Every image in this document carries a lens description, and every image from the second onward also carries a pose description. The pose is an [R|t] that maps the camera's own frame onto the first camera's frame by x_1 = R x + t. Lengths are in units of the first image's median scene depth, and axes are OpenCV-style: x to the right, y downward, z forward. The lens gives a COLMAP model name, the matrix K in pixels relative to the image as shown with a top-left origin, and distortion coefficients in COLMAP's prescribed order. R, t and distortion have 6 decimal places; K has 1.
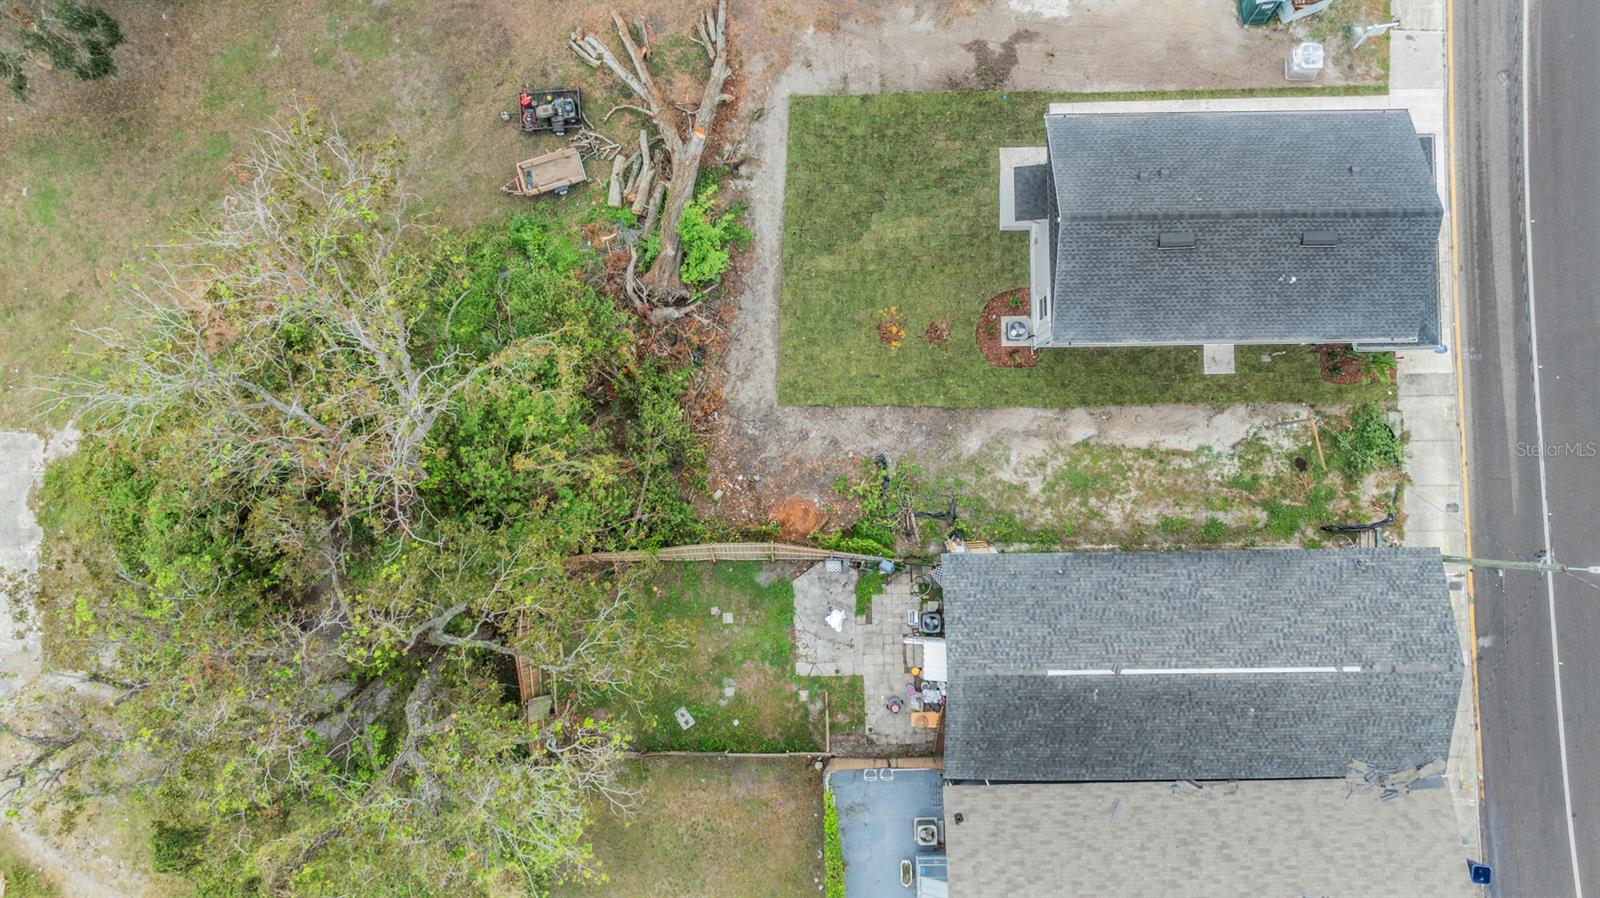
lens RADIAL K [[1129.6, 0, 804.2], [0, 1129.6, 448.8], [0, 0, 1]] dist [-0.018750, -0.004493]
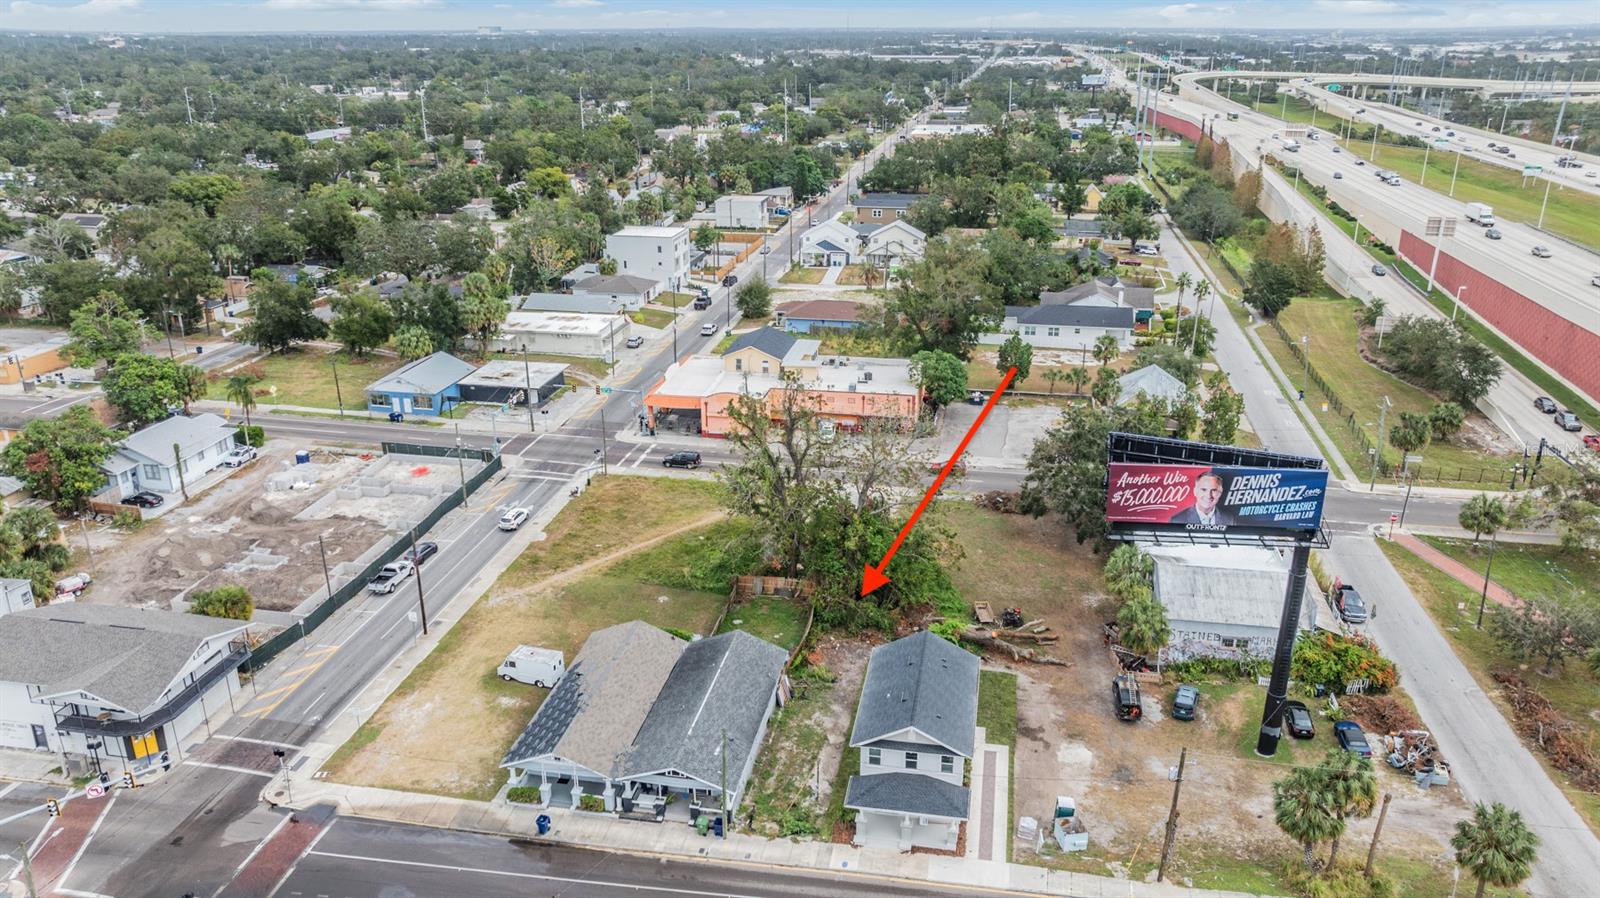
lens RADIAL K [[1129.6, 0, 804.2], [0, 1129.6, 448.8], [0, 0, 1]] dist [-0.018750, -0.004493]
pose [[-0.193310, 0.358302, -0.913373, 1.825679], [-0.980723, -0.043490, 0.190503, -0.311441], [0.028535, 0.932592, 0.359802, -0.145199]]
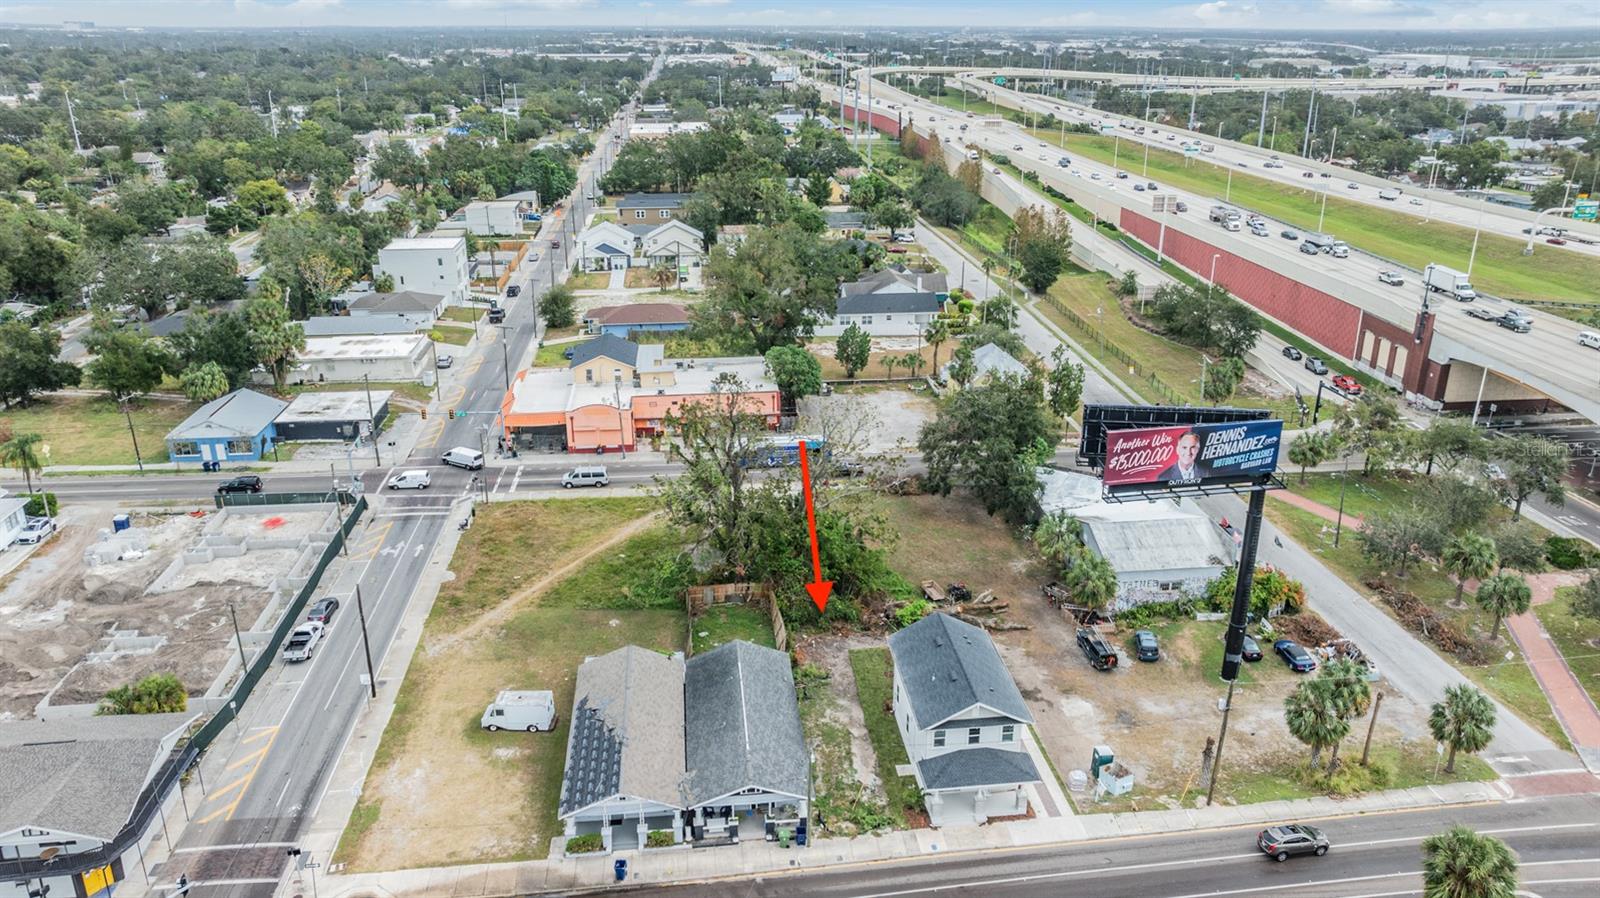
lens RADIAL K [[1130.2, 0, 816.1], [0, 1130.2, 441.0], [0, 0, 1]] dist [-0.022985, 0.003738]
pose [[0.104680, 0.358588, -0.927608, 1.854929], [-0.994307, 0.056377, -0.090414, 0.198432], [0.019874, 0.931792, 0.362449, -0.164973]]
